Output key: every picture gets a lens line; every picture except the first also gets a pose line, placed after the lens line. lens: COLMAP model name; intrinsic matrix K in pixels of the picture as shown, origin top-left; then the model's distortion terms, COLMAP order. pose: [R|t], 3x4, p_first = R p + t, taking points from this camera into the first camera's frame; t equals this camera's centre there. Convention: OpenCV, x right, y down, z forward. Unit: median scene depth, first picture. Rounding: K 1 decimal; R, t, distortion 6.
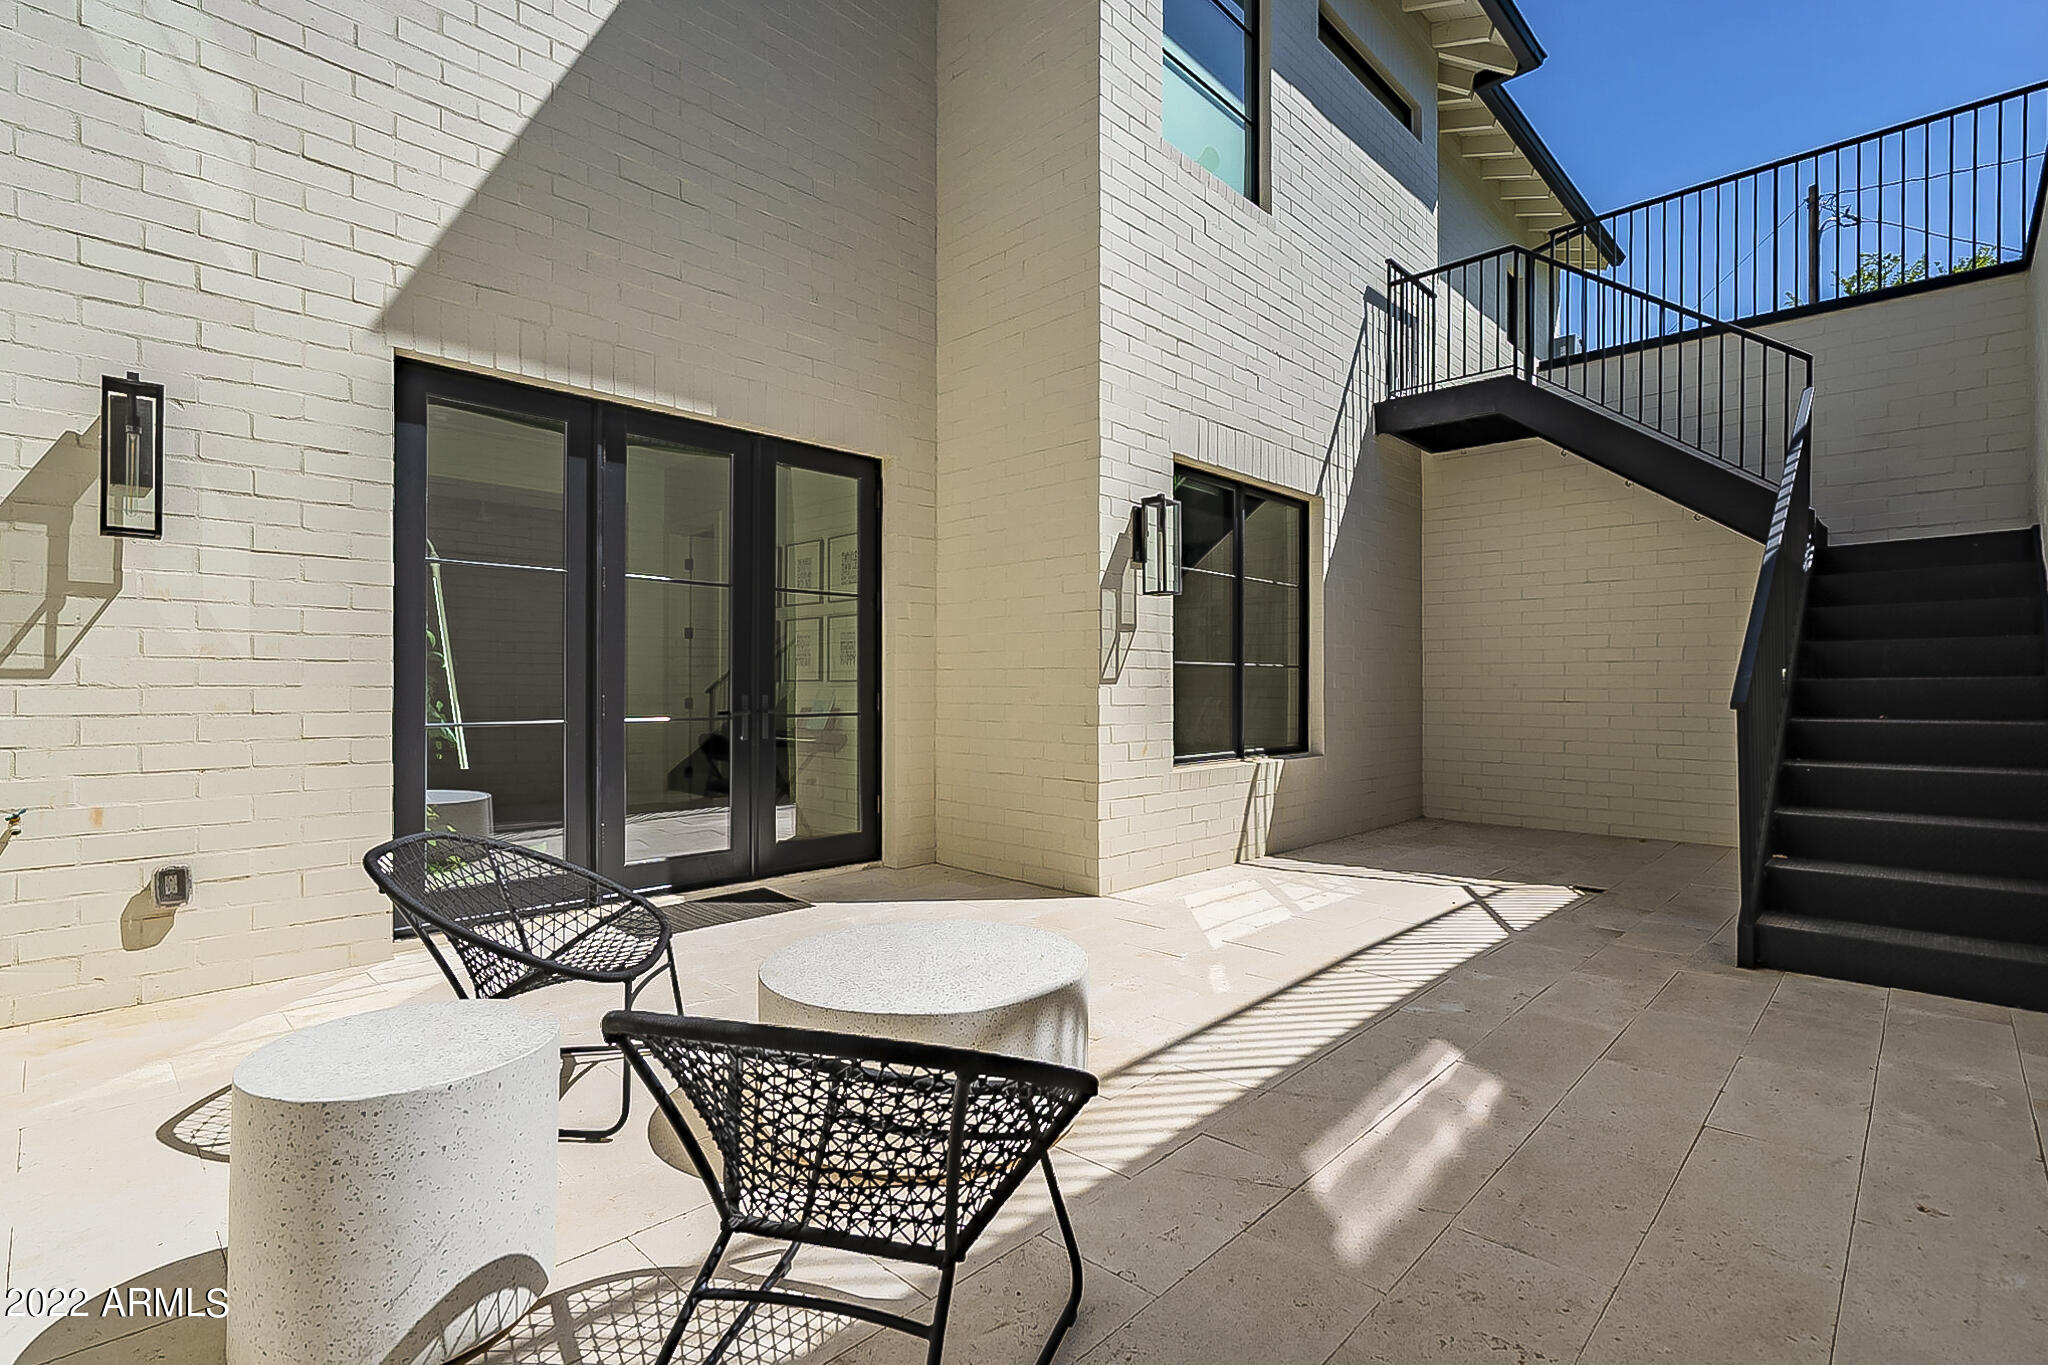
lens RADIAL K [[938.0, 0, 1014.5], [0, 938.0, 684.6], [0, 0, 1]] dist [0.001315, 0.001259]
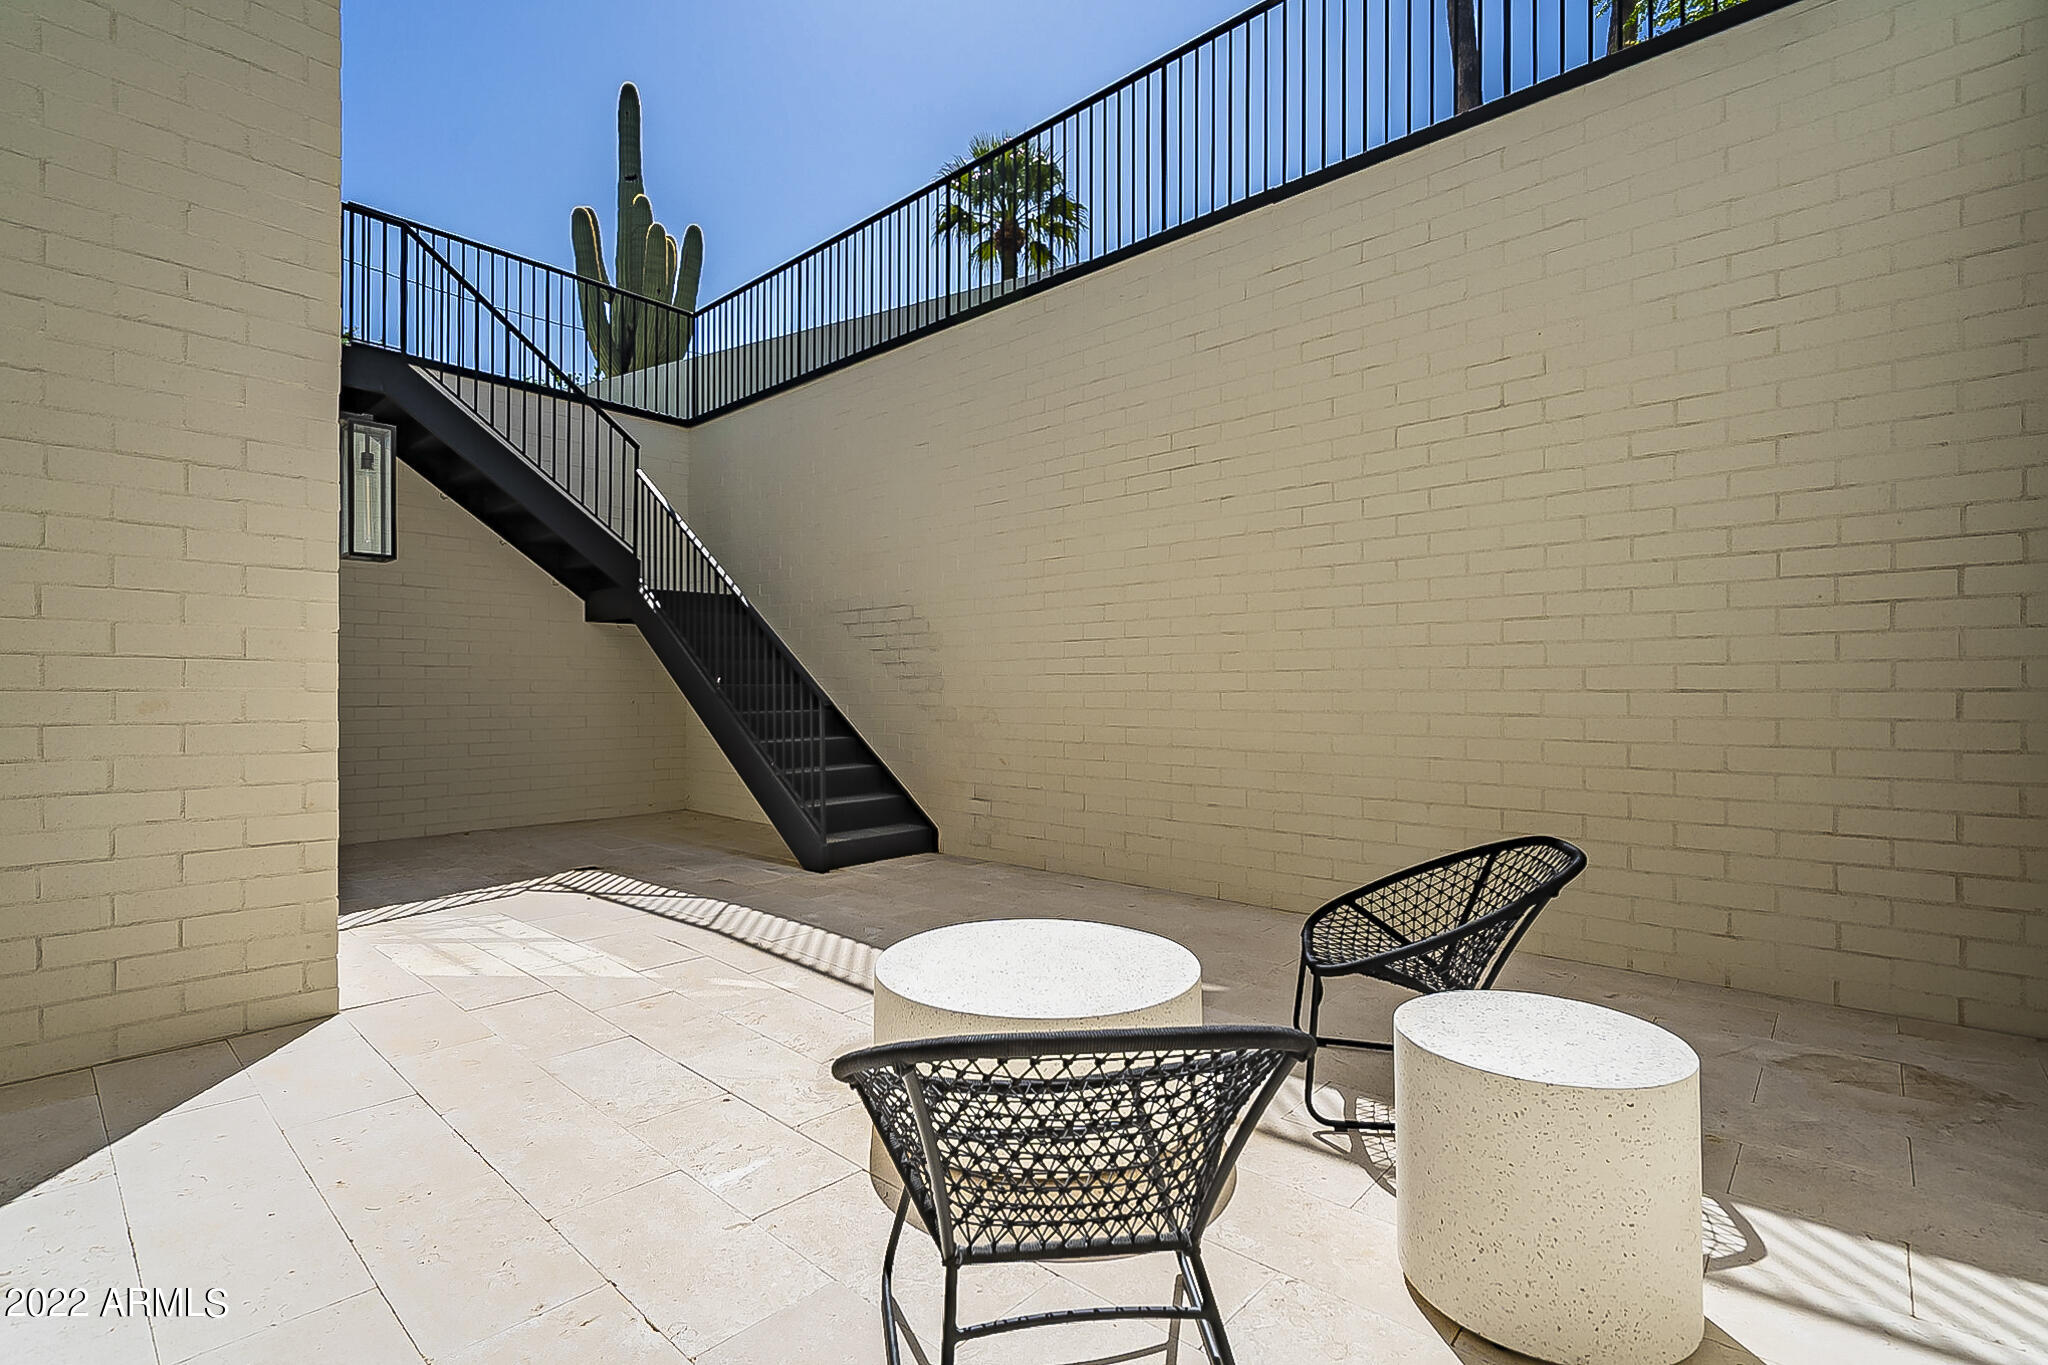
lens RADIAL K [[938.0, 0, 1019.9], [0, 938.0, 684.3], [0, 0, 1]] dist [0.001315, 0.001259]
pose [[-0.036715, 0.005392, 0.999311, -0.752509], [-0.001176, 0.999985, -0.005439, 0.000393], [-0.999325, -0.001375, -0.036708, 0.721375]]
